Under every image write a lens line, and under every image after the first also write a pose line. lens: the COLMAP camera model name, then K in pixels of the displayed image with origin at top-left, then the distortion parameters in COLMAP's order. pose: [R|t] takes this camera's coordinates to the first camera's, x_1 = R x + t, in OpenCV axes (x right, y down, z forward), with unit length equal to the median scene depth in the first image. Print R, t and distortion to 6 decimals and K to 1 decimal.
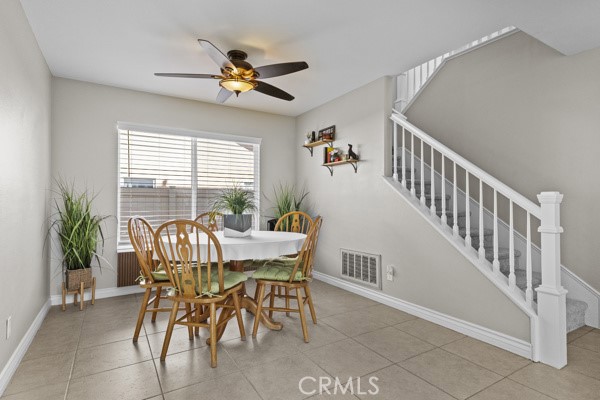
lens RADIAL K [[313.1, 0, 299.7], [0, 313.1, 199.2], [0, 0, 1]] dist [0.033894, 0.000092]
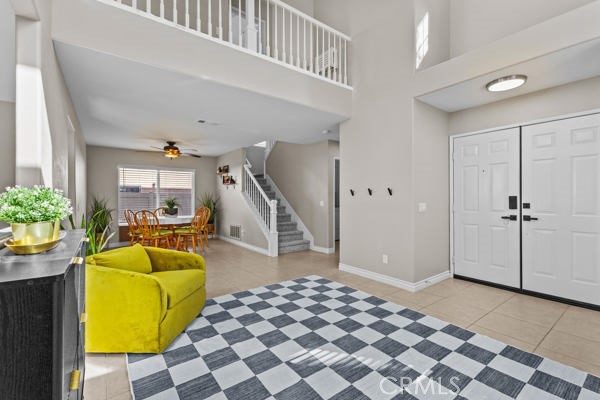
lens RADIAL K [[263.1, 0, 300.5], [0, 263.1, 199.4], [0, 0, 1]] dist [0.009039, -0.000046]
pose [[0.995494, -0.001733, 0.094811, 0.509946], [-0.000125, 0.999808, 0.019581, -0.051148], [-0.094826, -0.019505, 0.995303, -0.954427]]
